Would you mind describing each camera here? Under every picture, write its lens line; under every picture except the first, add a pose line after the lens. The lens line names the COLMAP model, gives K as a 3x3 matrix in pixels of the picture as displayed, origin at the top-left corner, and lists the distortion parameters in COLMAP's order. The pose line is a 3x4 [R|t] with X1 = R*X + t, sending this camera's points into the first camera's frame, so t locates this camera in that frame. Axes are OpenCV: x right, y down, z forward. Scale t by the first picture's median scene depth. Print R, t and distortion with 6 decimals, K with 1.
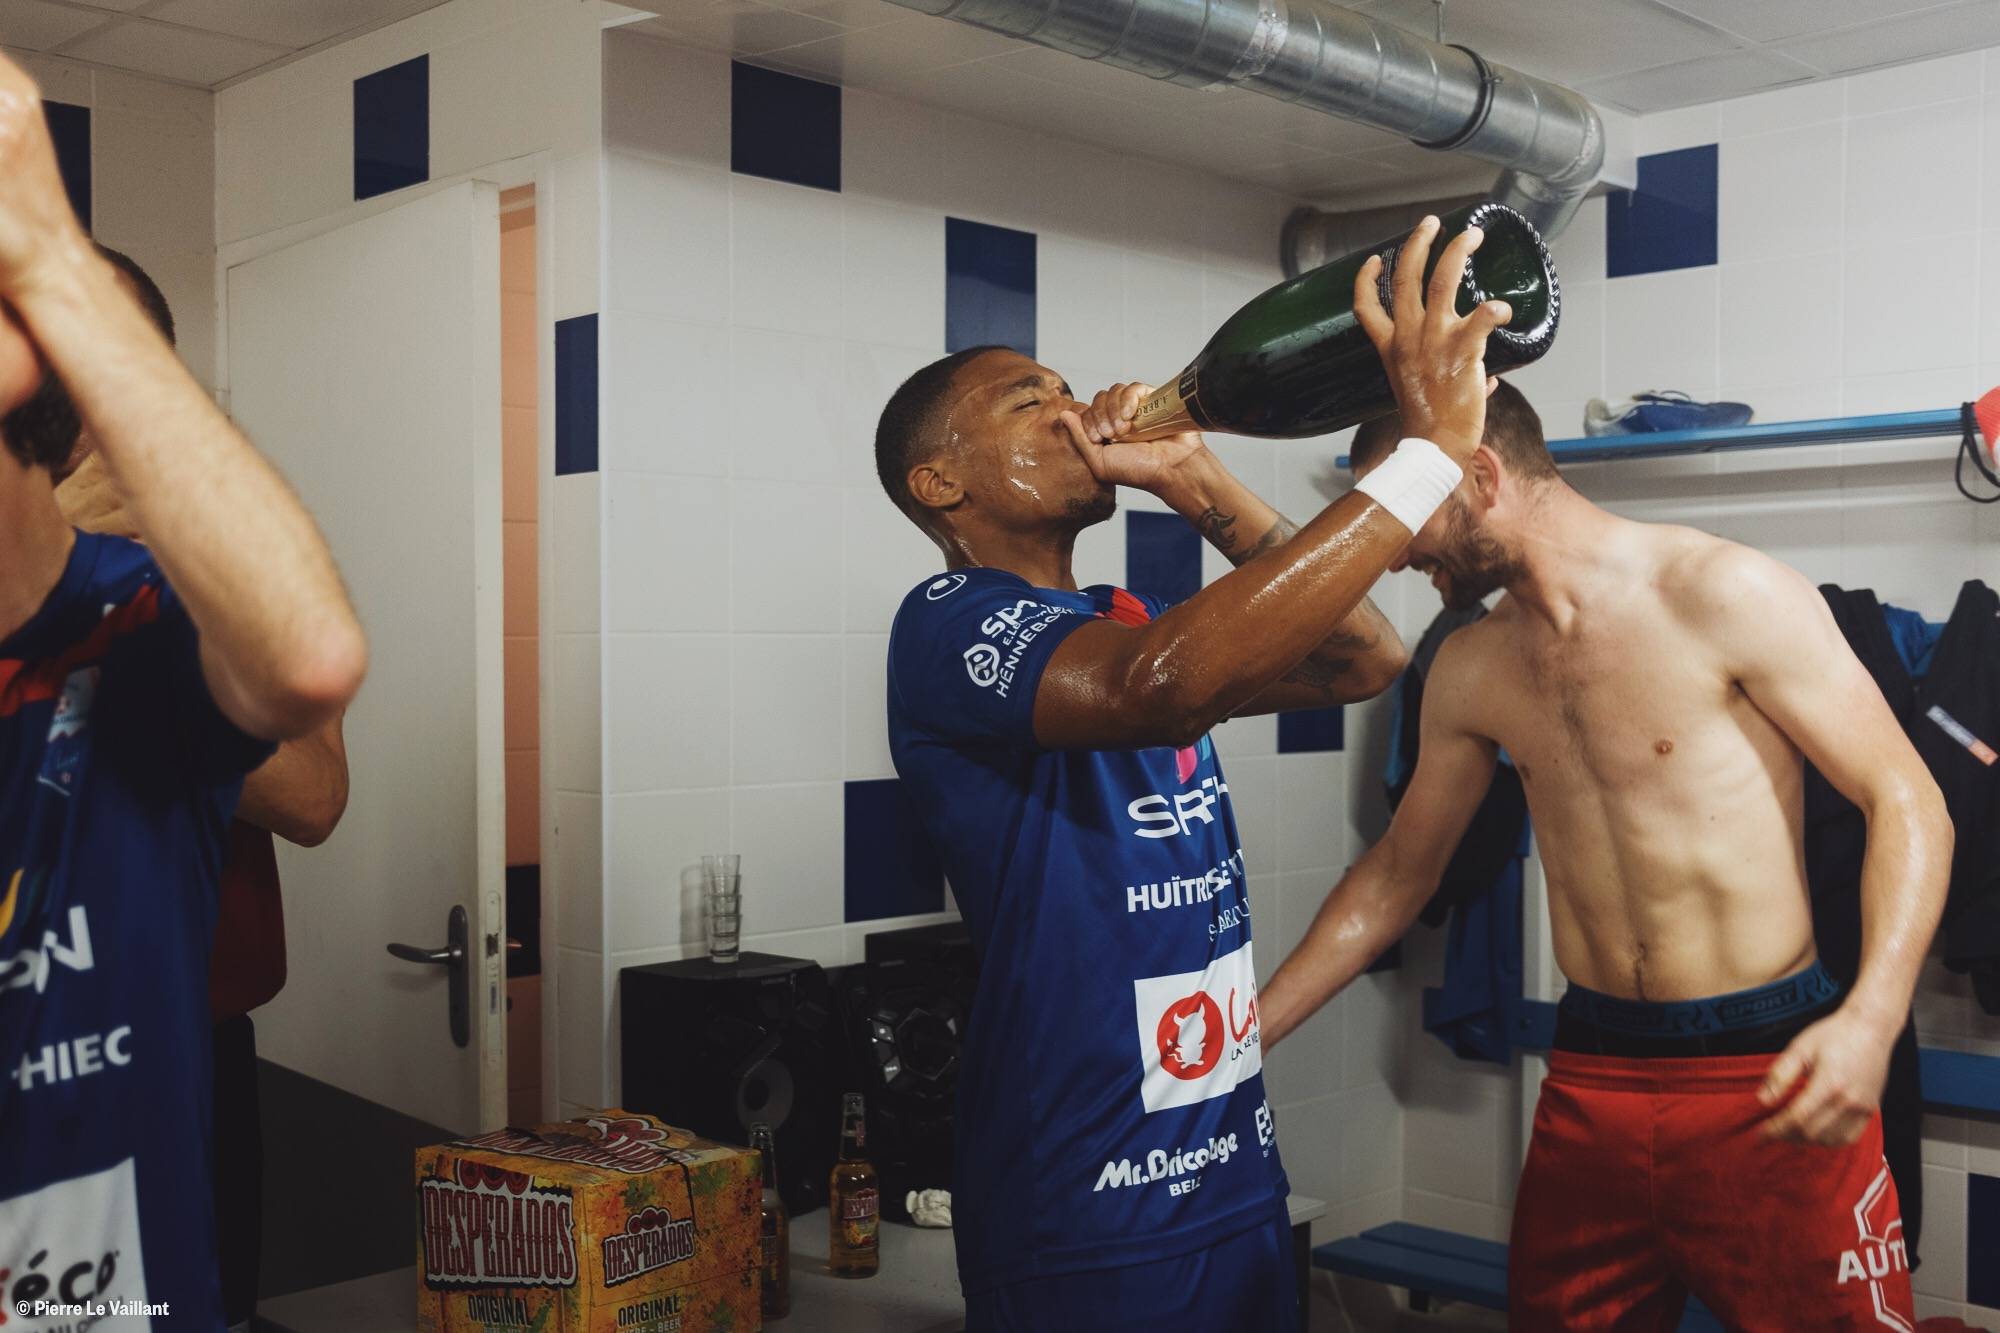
lens RADIAL K [[2136.3, 0, 962.2], [0, 2136.3, 678.6], [0, 0, 1]] dist [-0.080464, 0.193107]
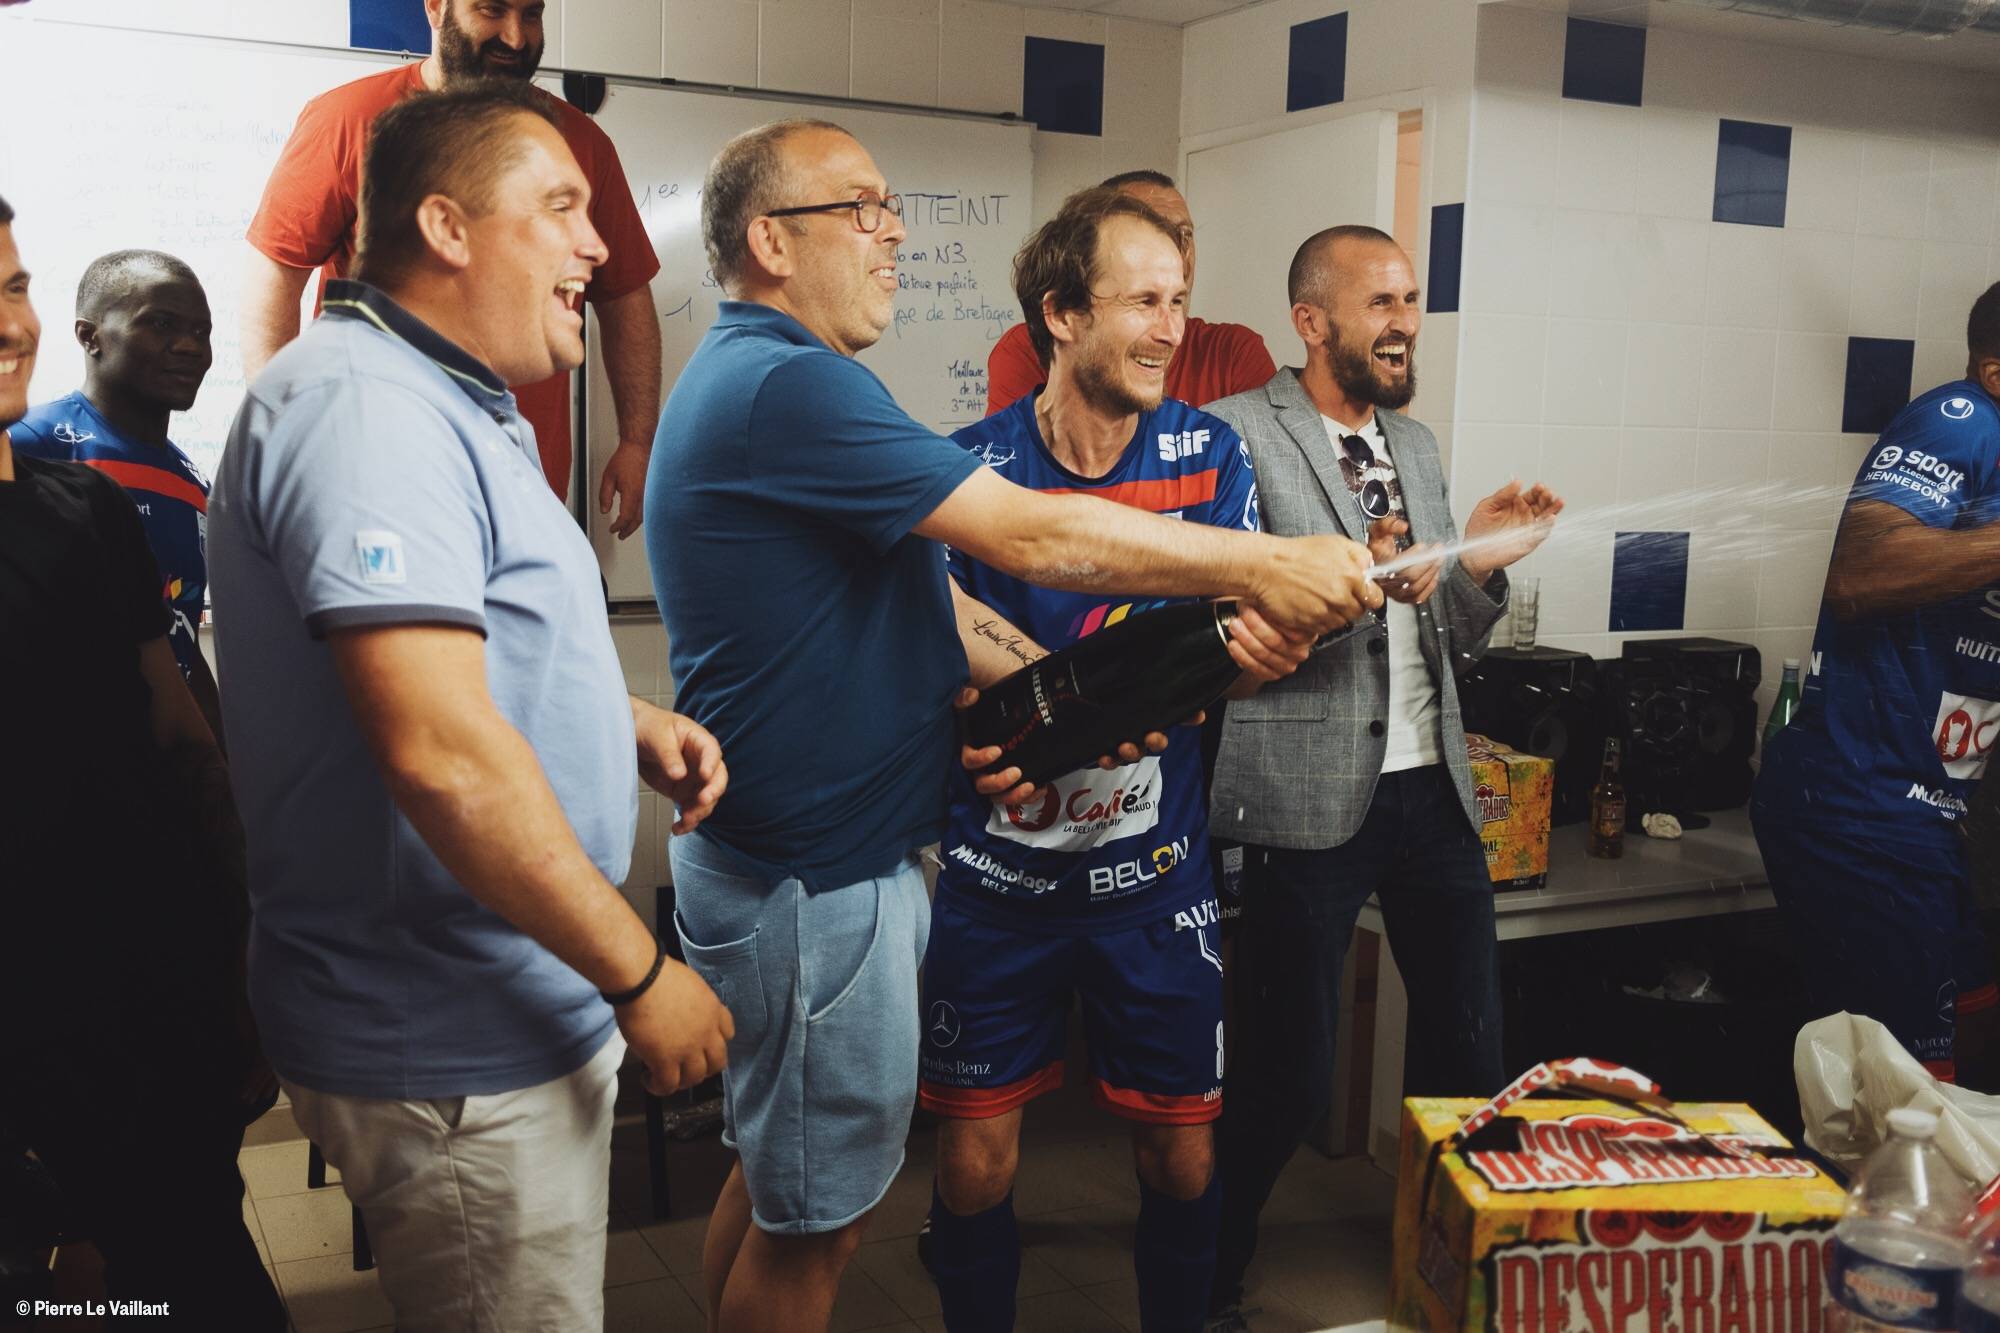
lens RADIAL K [[2136.3, 0, 962.2], [0, 2136.3, 678.6], [0, 0, 1]] dist [-0.080464, 0.193107]
pose [[0.943815, 0.069153, -0.323158, -0.002708], [-0.031450, 0.992218, 0.120473, -0.011699], [0.328975, -0.103541, 0.938645, -0.500563]]
